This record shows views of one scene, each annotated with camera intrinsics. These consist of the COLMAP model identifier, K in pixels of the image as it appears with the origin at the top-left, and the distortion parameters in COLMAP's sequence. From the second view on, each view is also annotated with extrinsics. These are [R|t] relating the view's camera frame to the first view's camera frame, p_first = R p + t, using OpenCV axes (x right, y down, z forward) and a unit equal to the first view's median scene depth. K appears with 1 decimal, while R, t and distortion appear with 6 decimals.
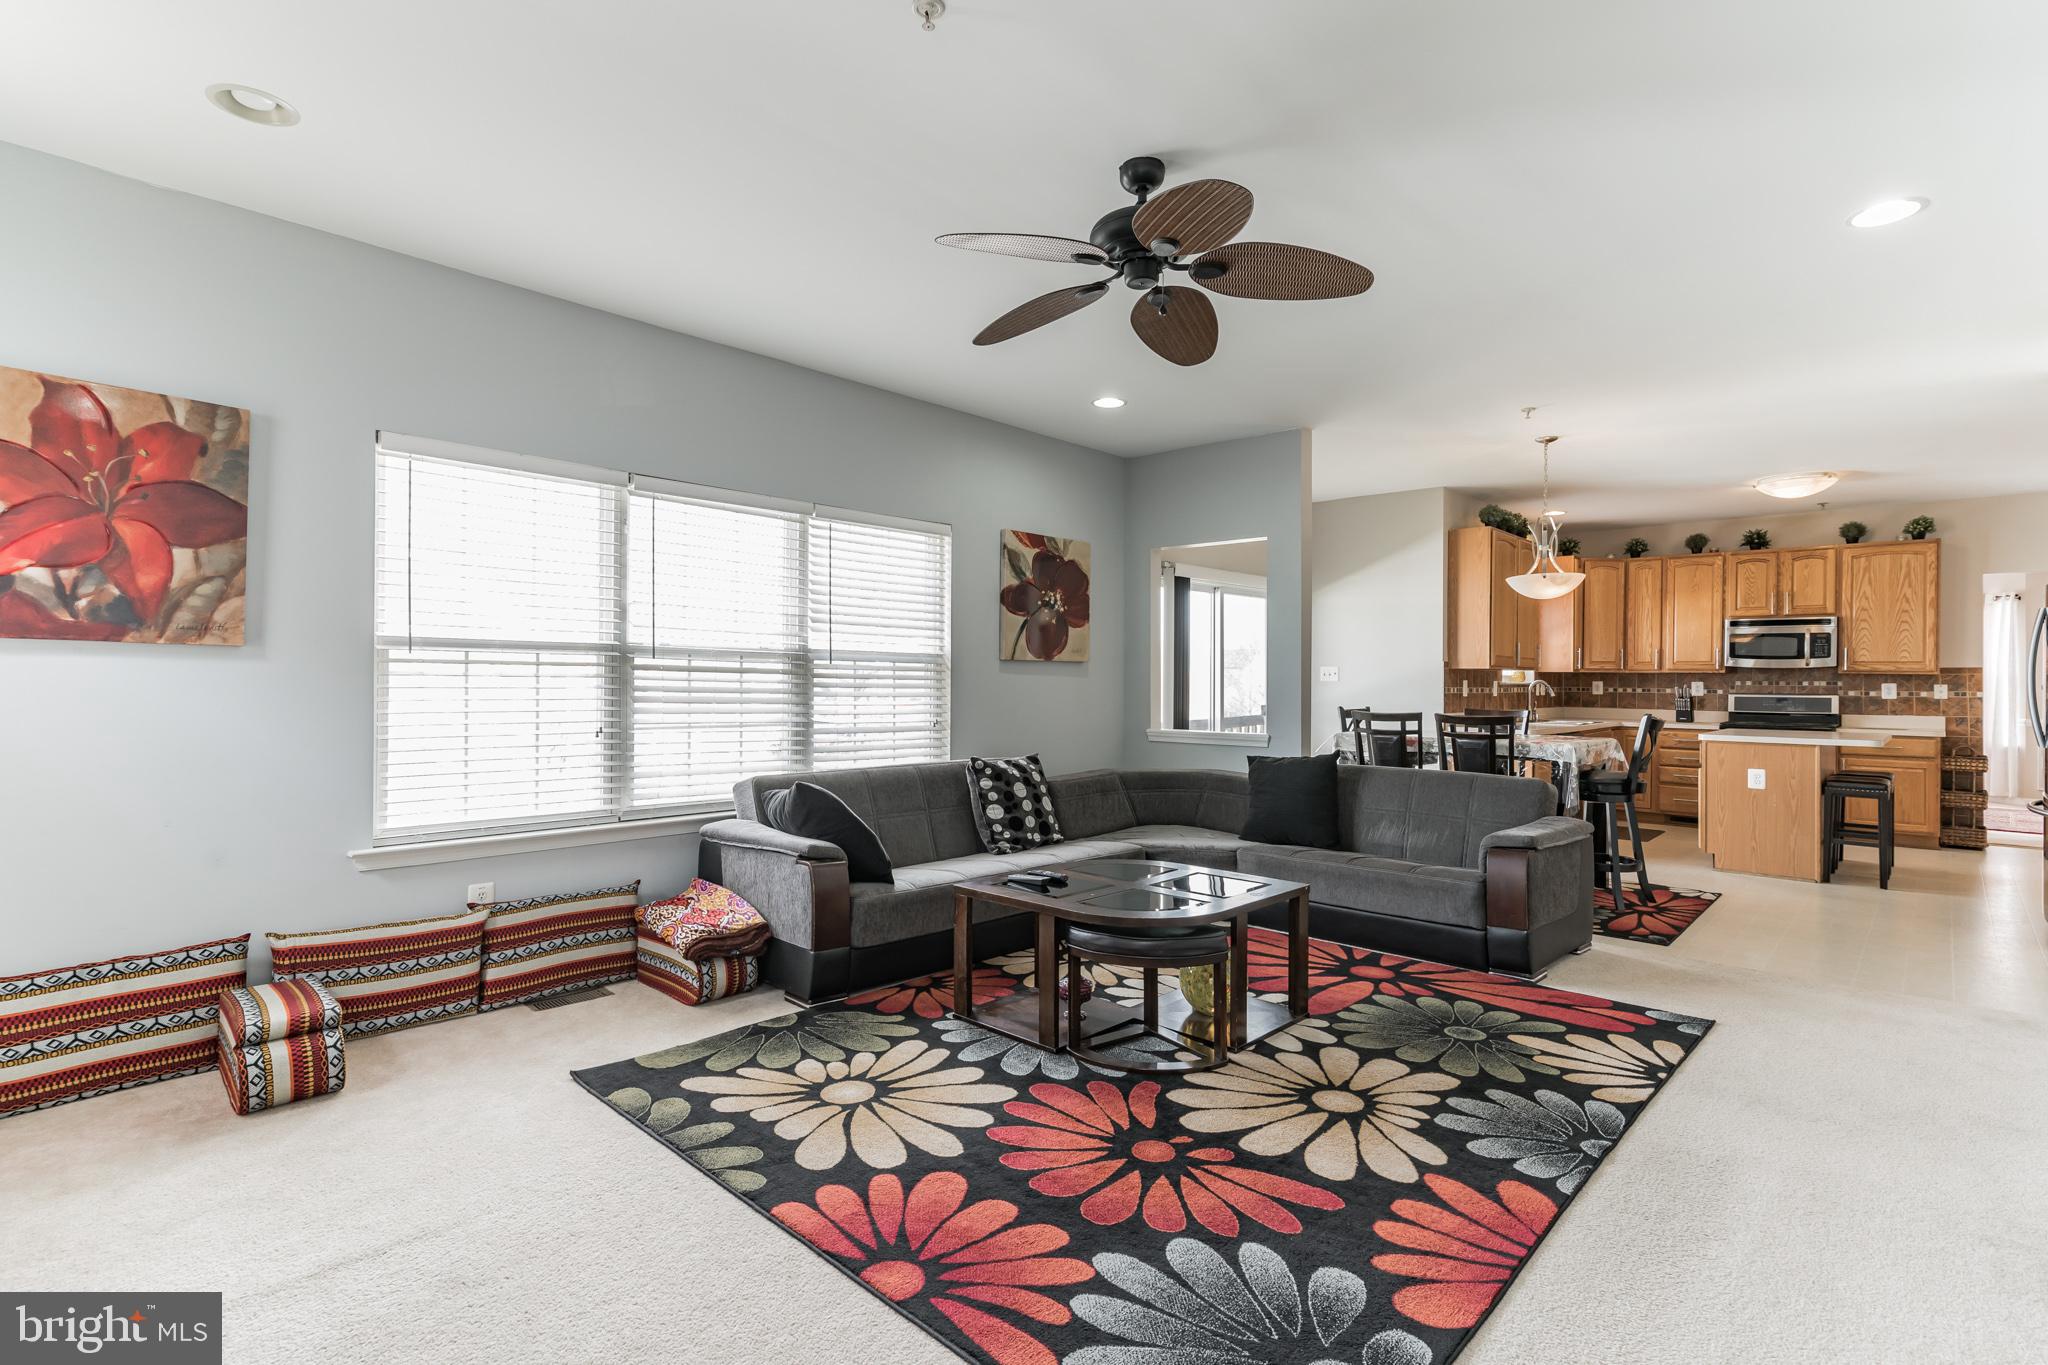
lens RADIAL K [[1001.9, 0, 1003.9], [0, 1001.9, 685.5], [0, 0, 1]] dist [0.004318, -0.001650]
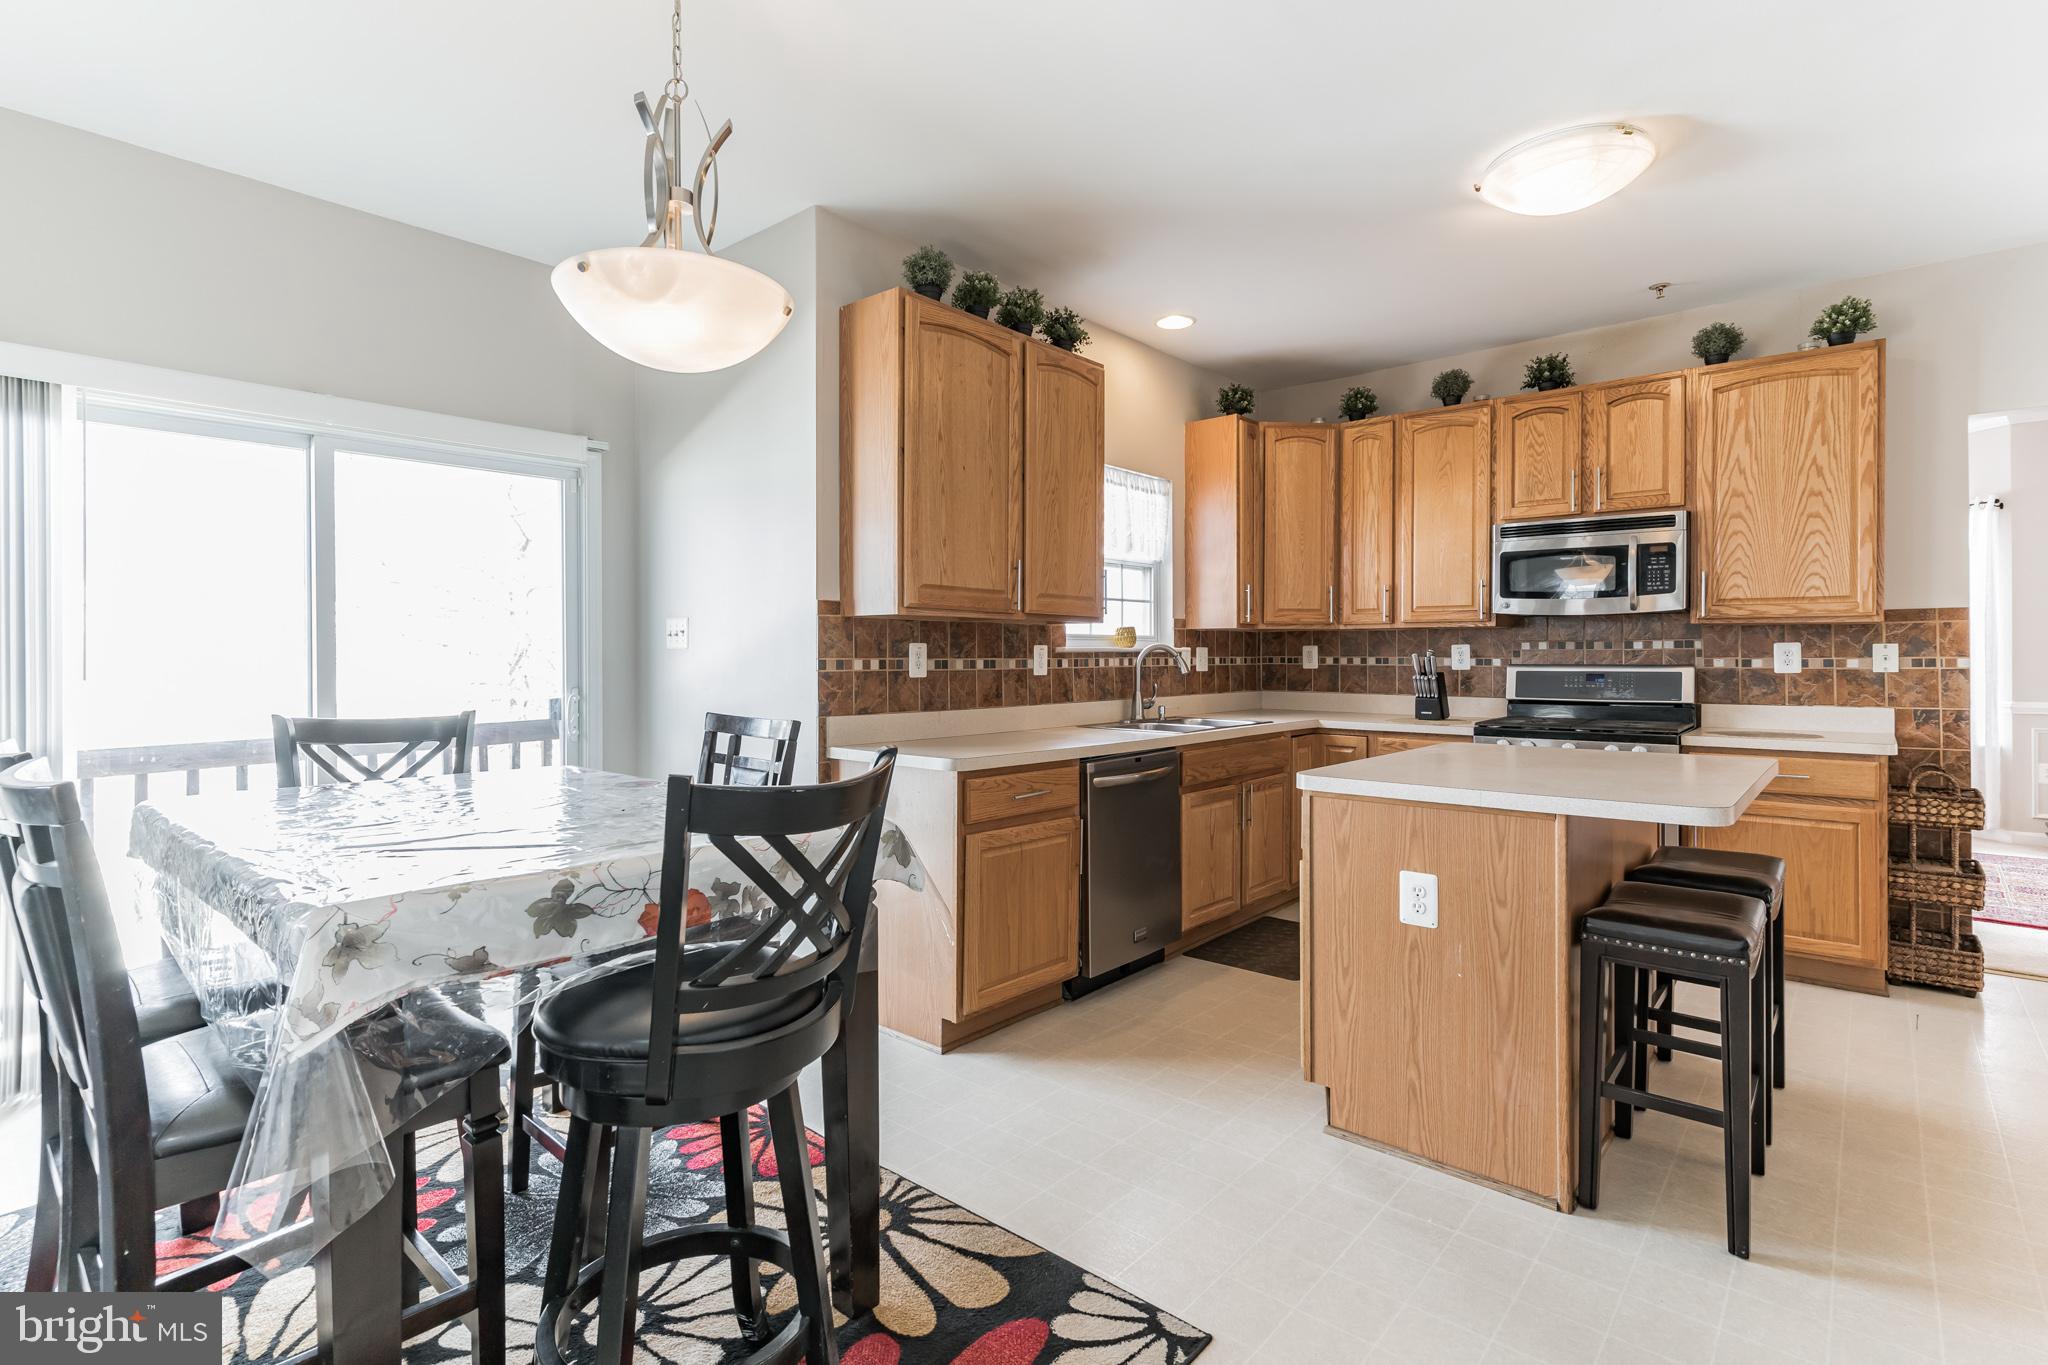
lens RADIAL K [[1001.9, 0, 1026.6], [0, 1001.9, 665.8], [0, 0, 1]] dist [0.004318, -0.001650]
pose [[0.998658, -0.009663, 0.050879, 0.491334], [0.009422, 0.999943, 0.004960, 0.003630], [-0.050924, -0.004474, 0.998693, 0.534611]]
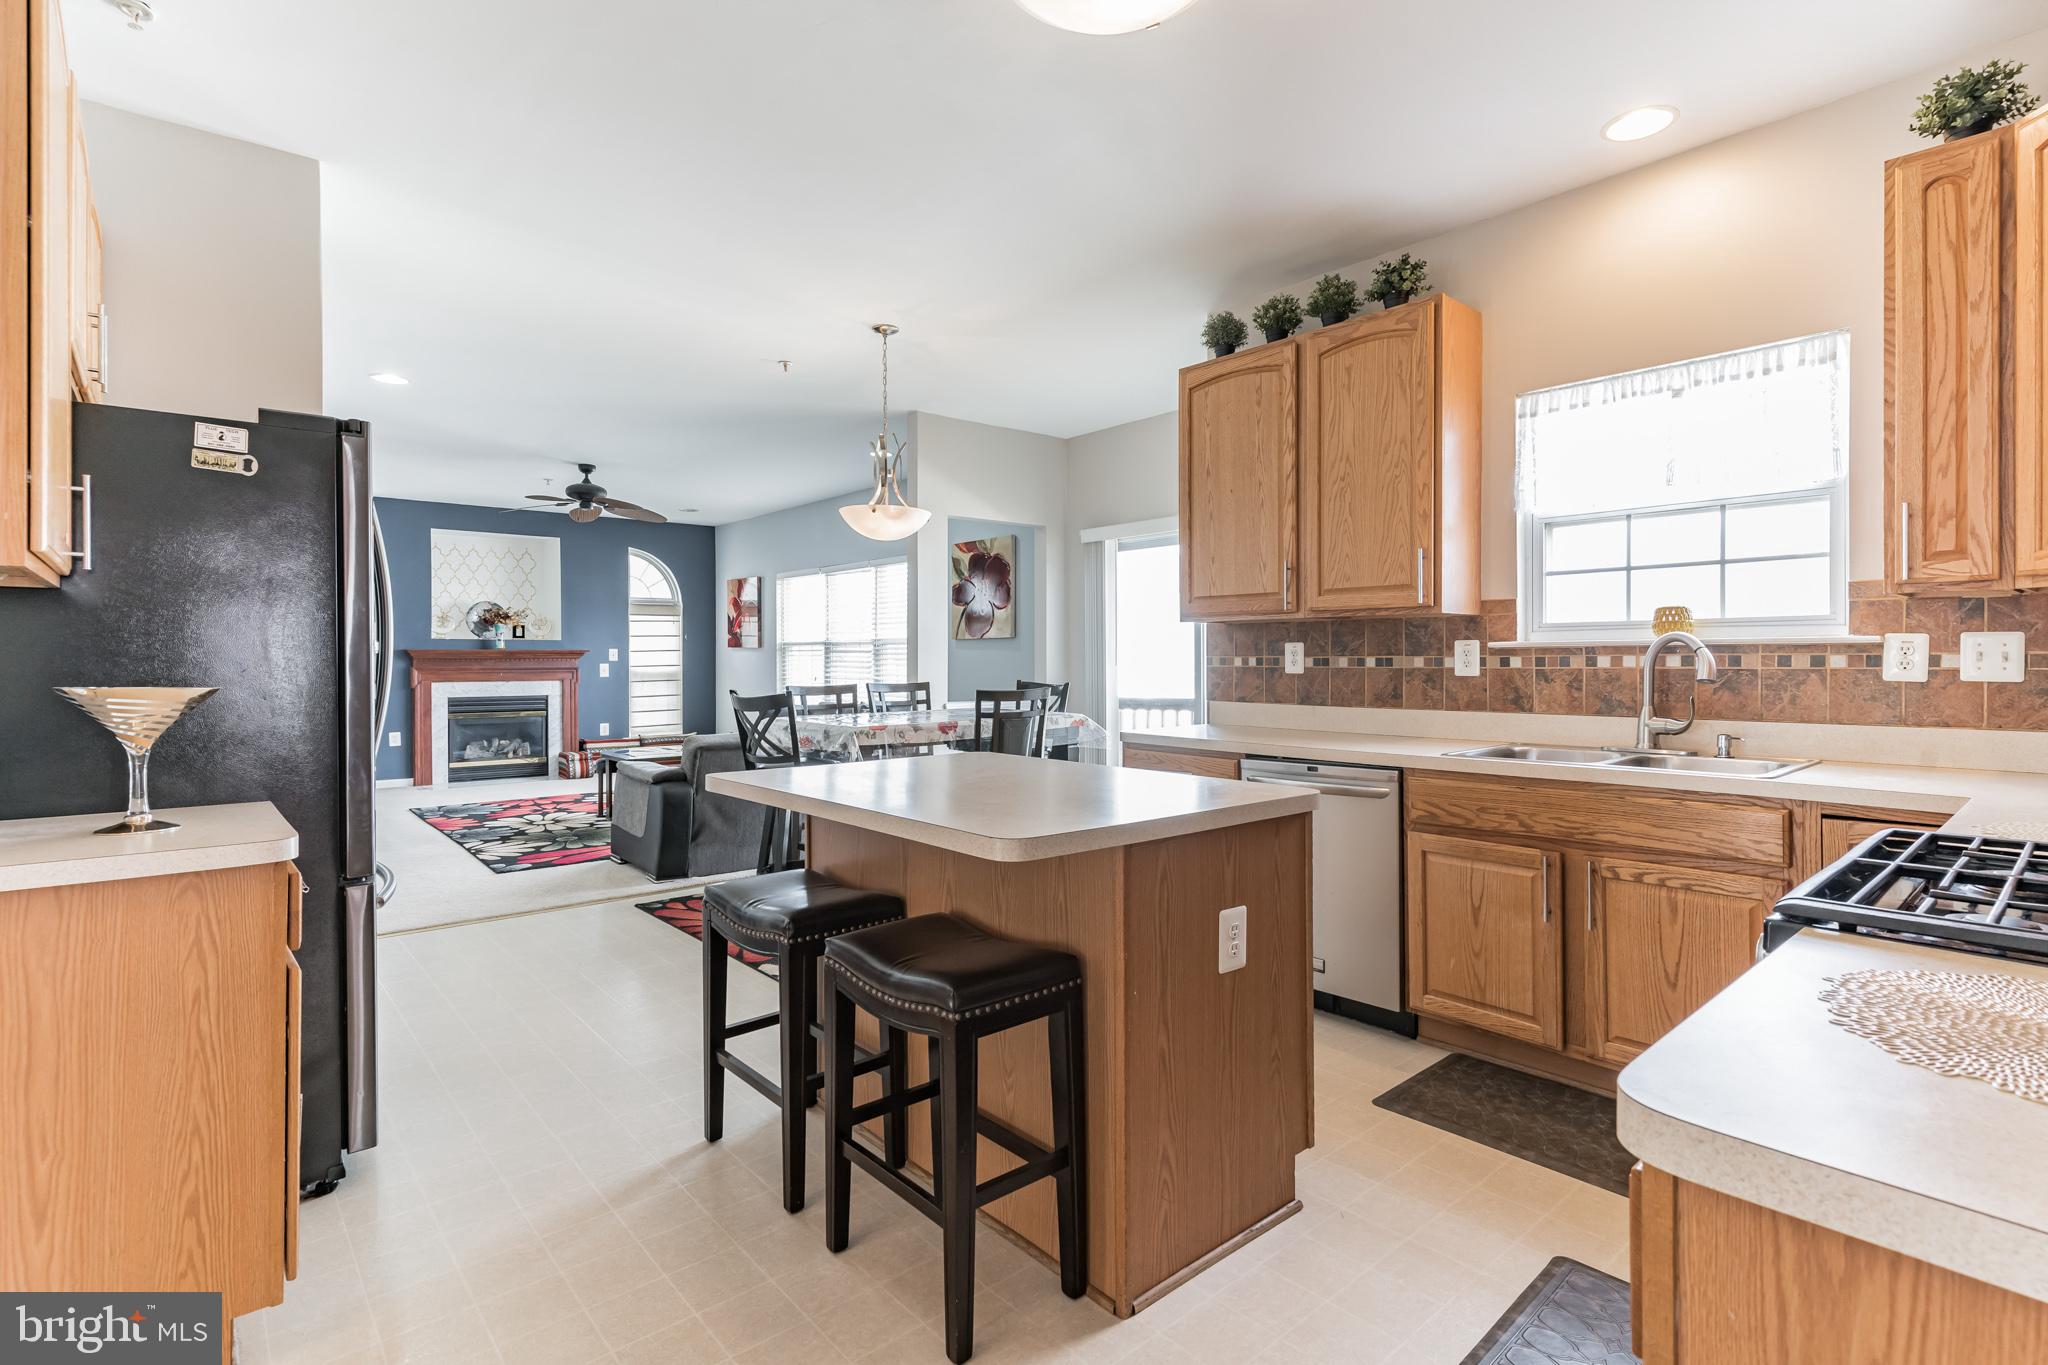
lens RADIAL K [[1001.9, 0, 1013.0], [0, 1001.9, 669.0], [0, 0, 1]] dist [0.004318, -0.001650]
pose [[-0.124739, 0.007646, -0.992160, 1.016193], [0.003460, 0.999968, 0.007272, 0.004319], [0.992184, -0.002526, -0.124761, 0.938300]]
